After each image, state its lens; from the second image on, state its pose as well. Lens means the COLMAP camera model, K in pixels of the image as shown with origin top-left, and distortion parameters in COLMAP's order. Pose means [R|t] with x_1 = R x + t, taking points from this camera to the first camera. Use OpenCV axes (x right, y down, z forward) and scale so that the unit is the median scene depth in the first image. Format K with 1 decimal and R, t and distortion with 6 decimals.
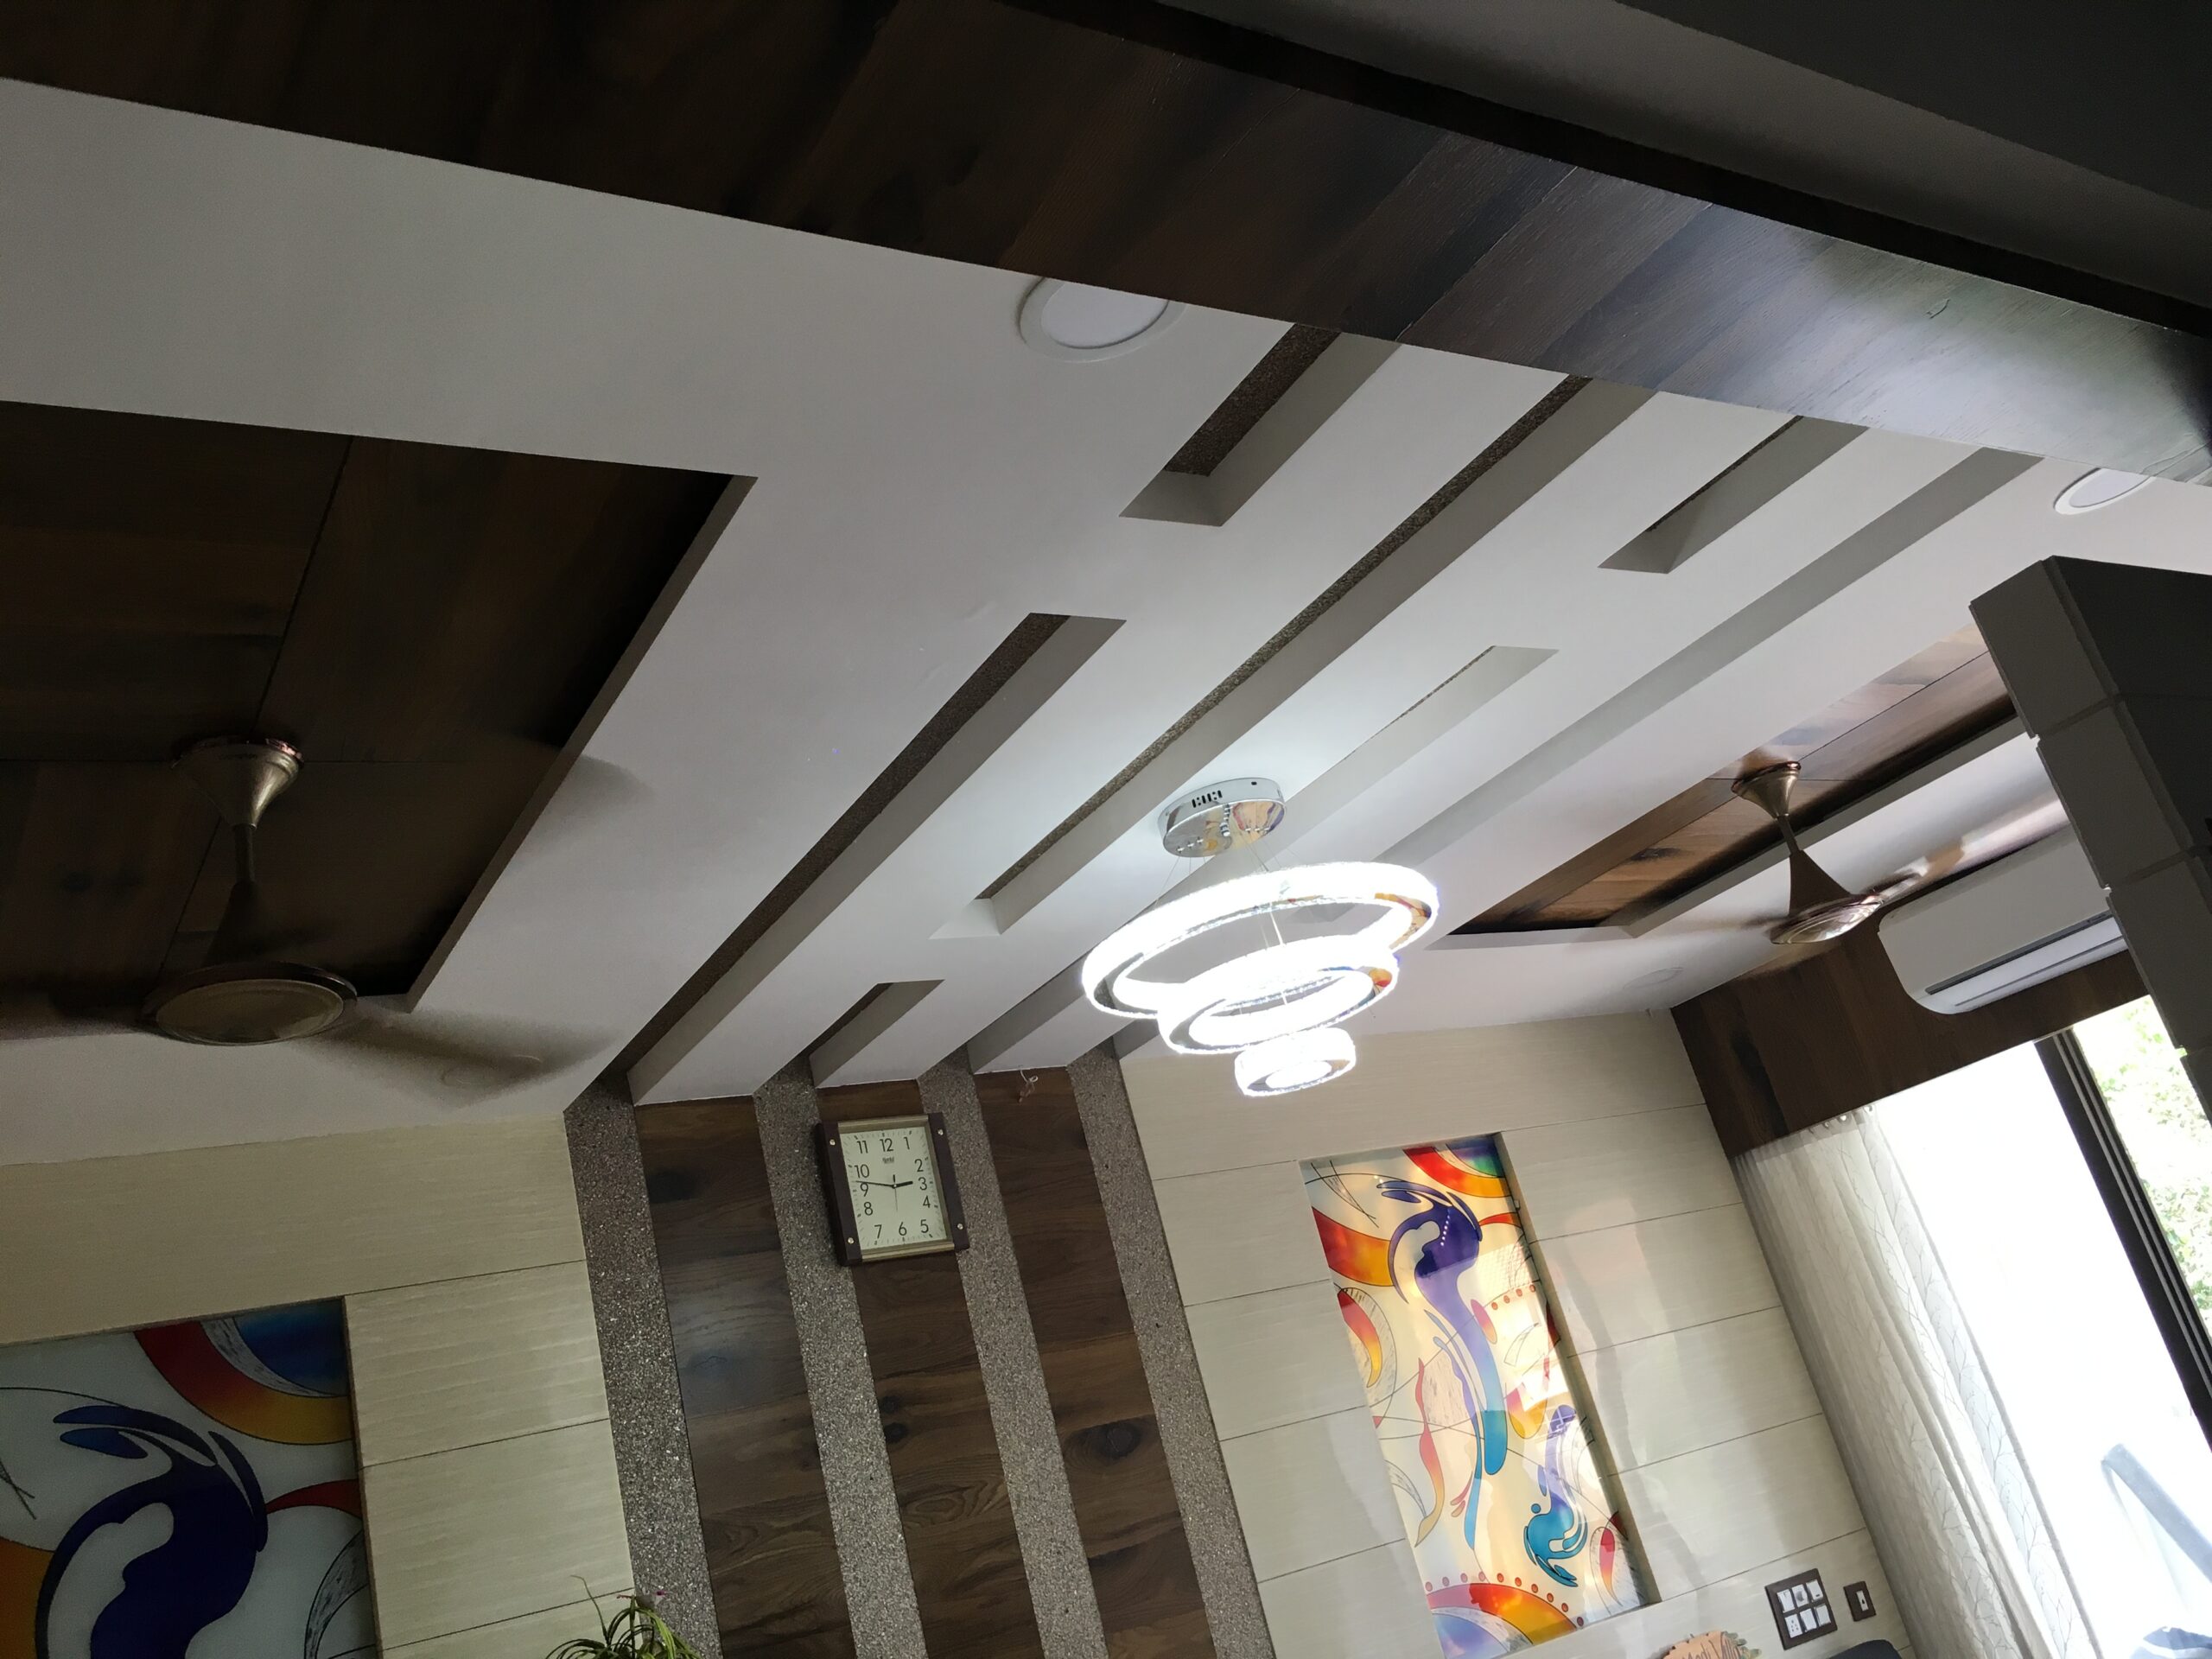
lens RADIAL K [[1889.0, 0, 1101.5], [0, 1889.0, 825.3], [0, 0, 1]] dist [0.078580, -0.120616]
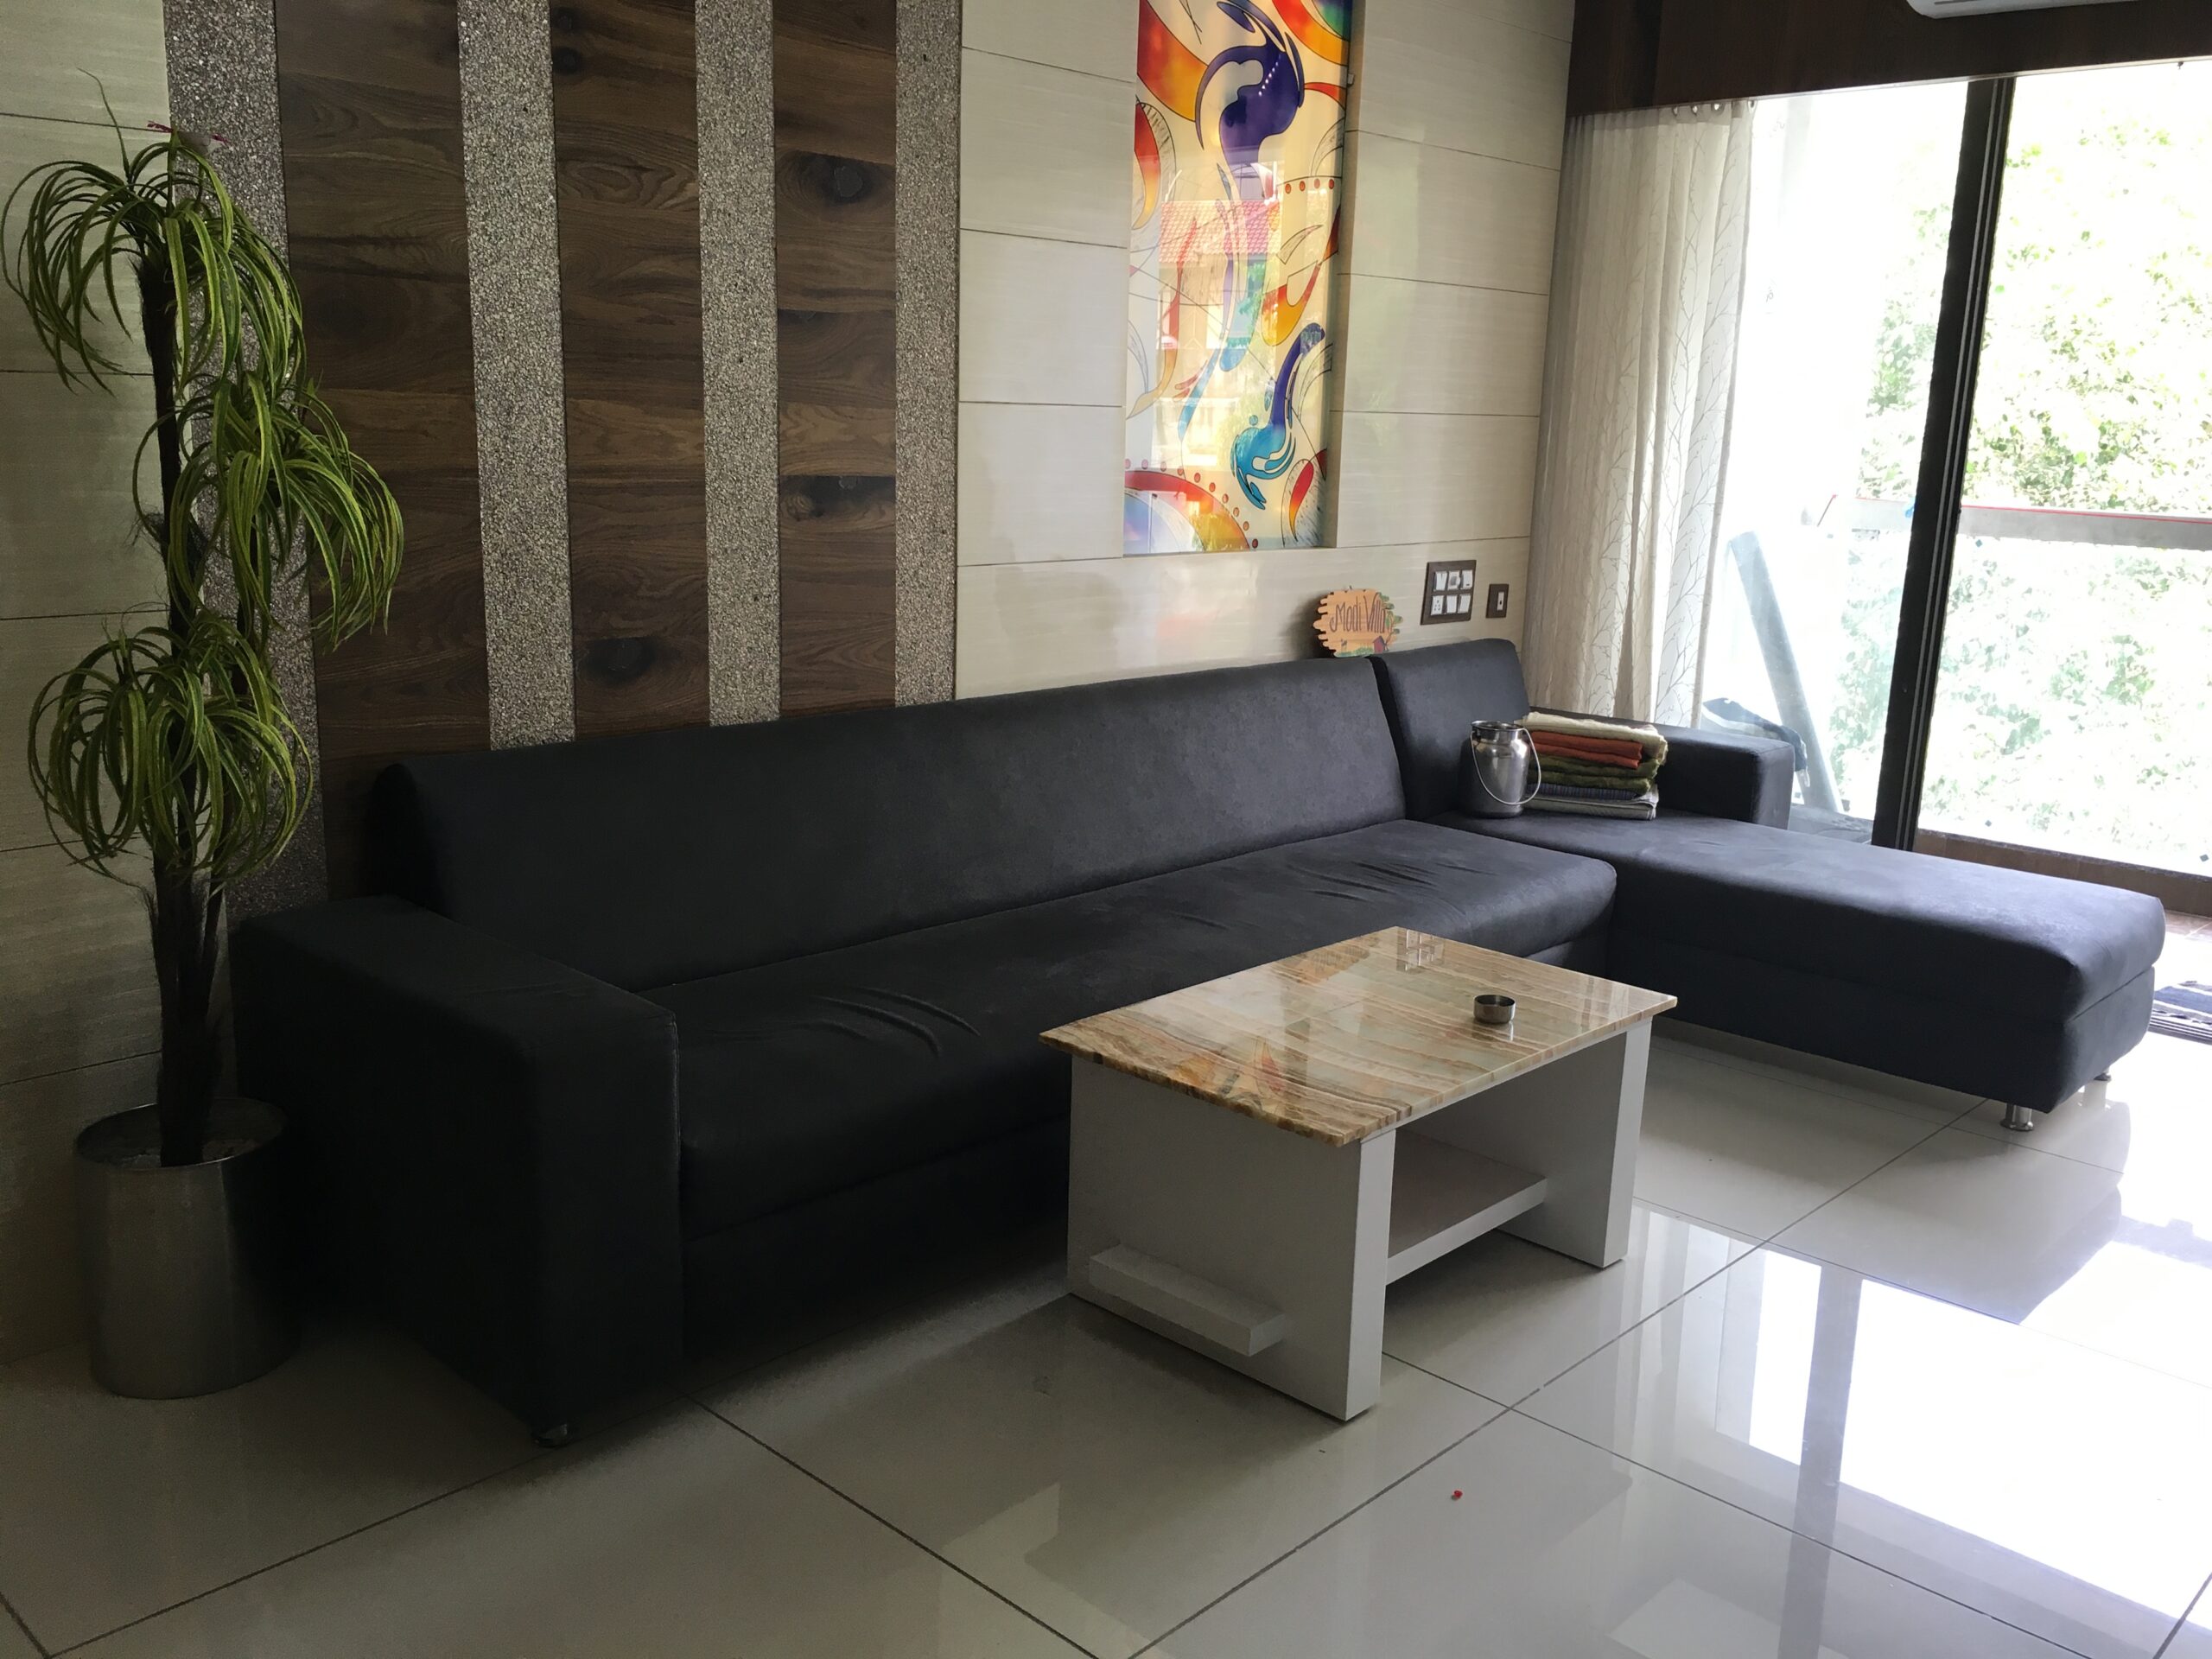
lens RADIAL K [[1889.0, 0, 1109.7], [0, 1889.0, 830.0], [0, 0, 1]] dist [0.078580, -0.120616]
pose [[0.930580, 0.211725, 0.298651, -0.064671], [-0.336686, 0.815295, 0.471102, 0.131383], [-0.143745, -0.538950, 0.829982, 0.188785]]
